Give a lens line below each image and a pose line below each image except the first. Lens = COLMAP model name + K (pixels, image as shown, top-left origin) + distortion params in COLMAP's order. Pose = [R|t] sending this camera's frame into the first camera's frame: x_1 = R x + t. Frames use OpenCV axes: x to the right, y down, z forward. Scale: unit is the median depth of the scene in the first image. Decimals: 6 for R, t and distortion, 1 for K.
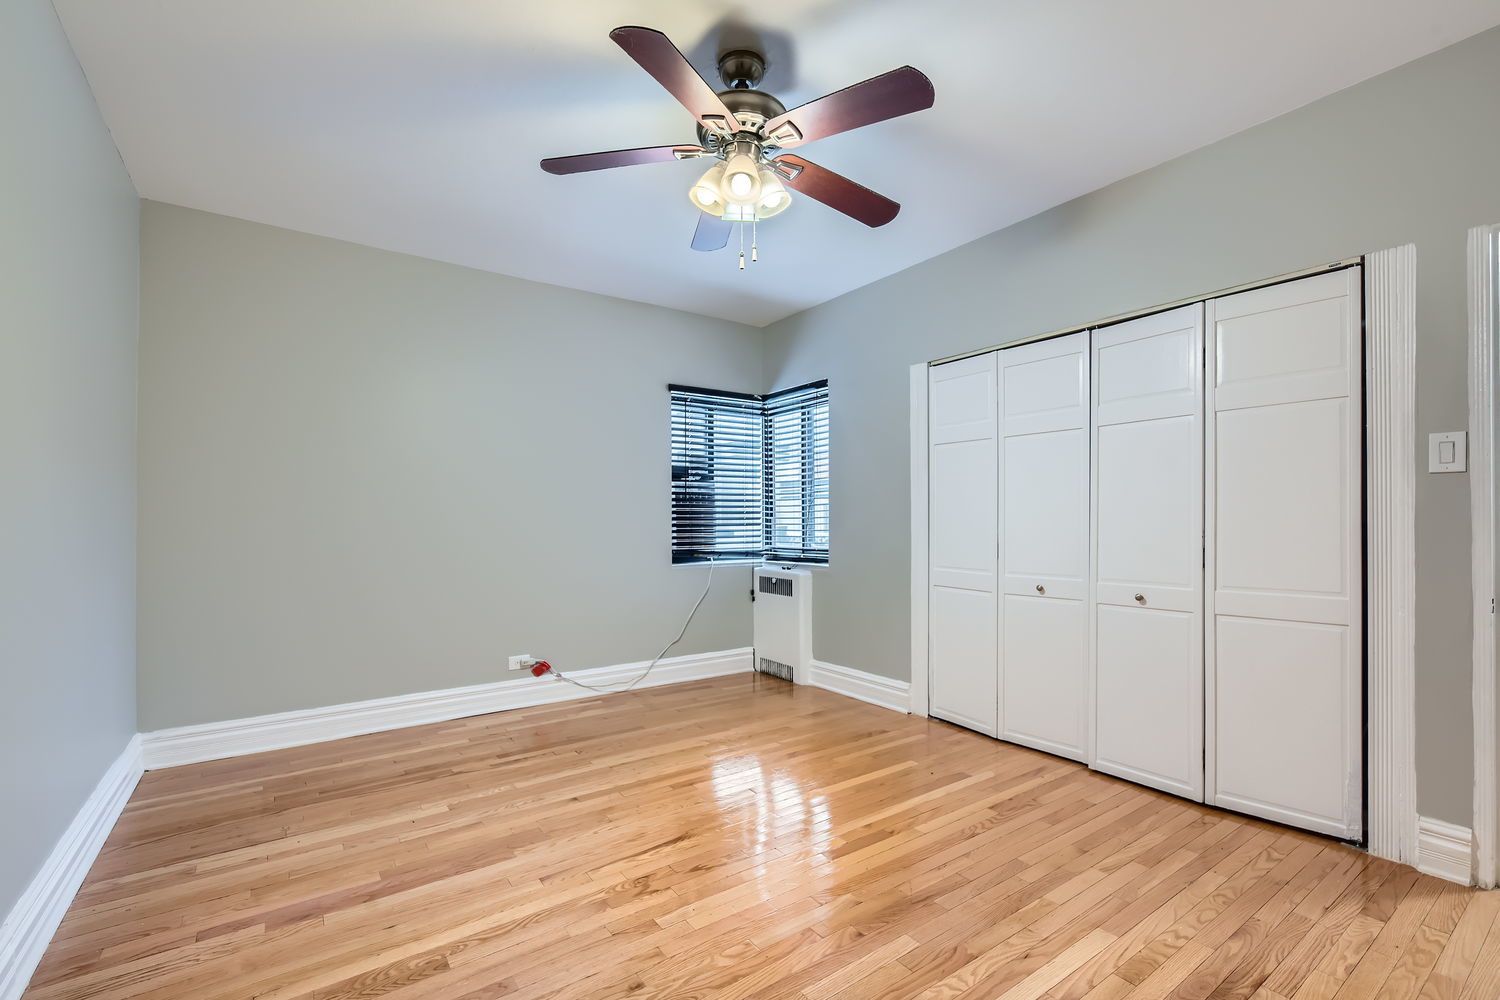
lens RADIAL K [[665.7, 0, 765.1], [0, 665.7, 518.7], [0, 0, 1]] dist [-0.010612, 0.000299]
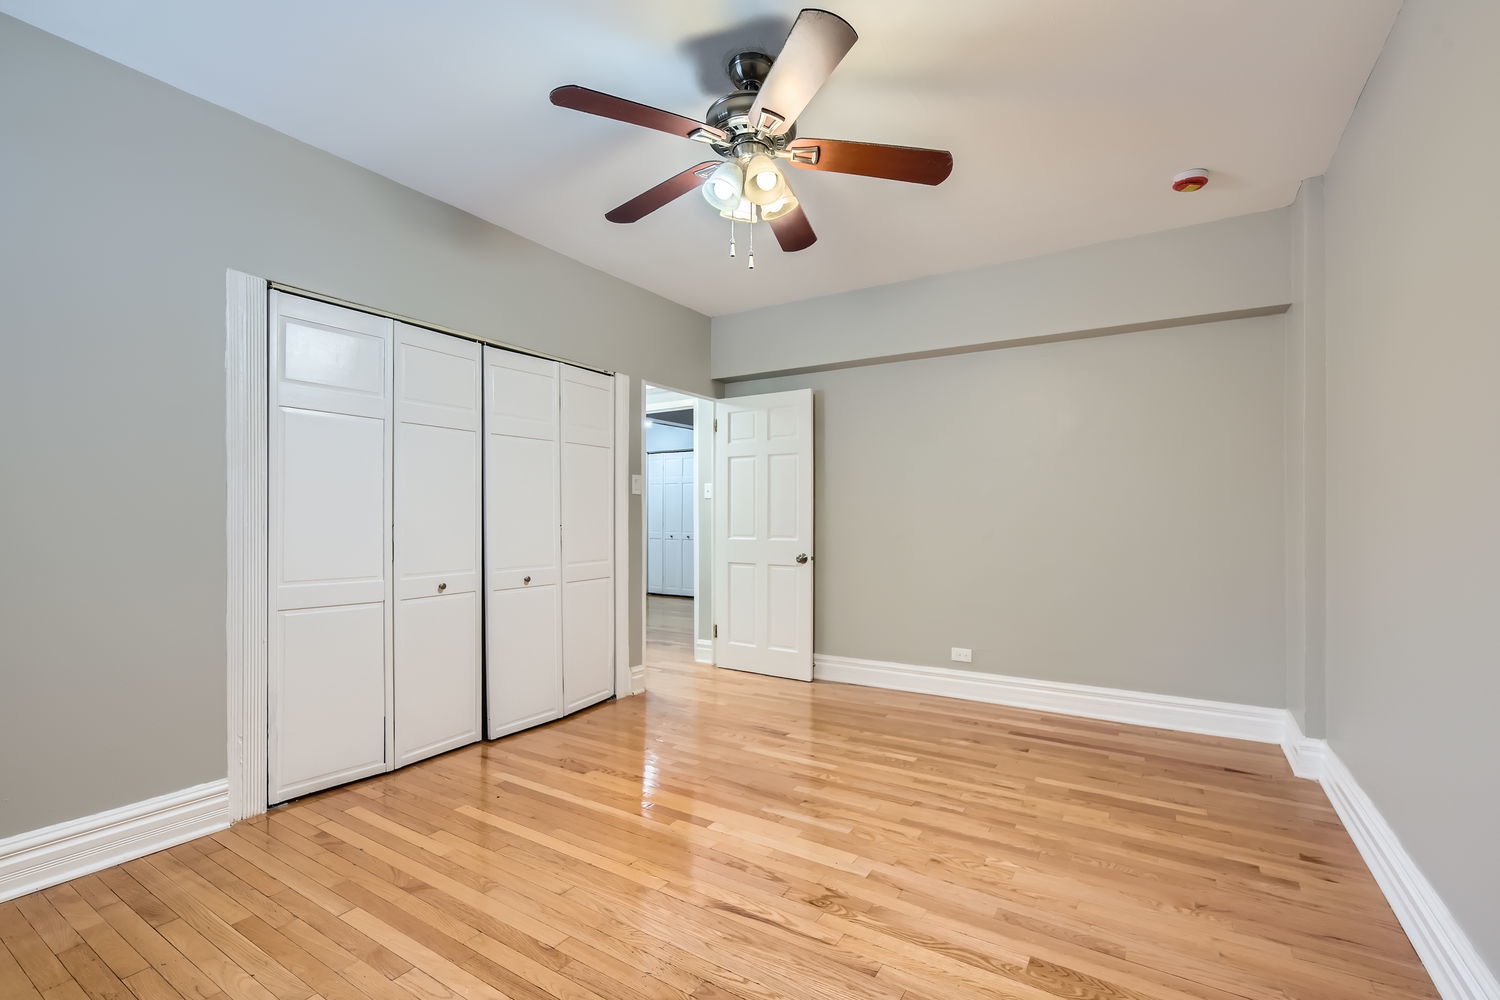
lens RADIAL K [[665.7, 0, 765.1], [0, 665.7, 518.7], [0, 0, 1]] dist [-0.010612, 0.000299]
pose [[-0.384081, 0.000582, 0.923299, -0.945905], [-0.003033, 0.999994, -0.001892, 0.006854], [-0.923295, -0.003526, -0.384077, 1.329292]]
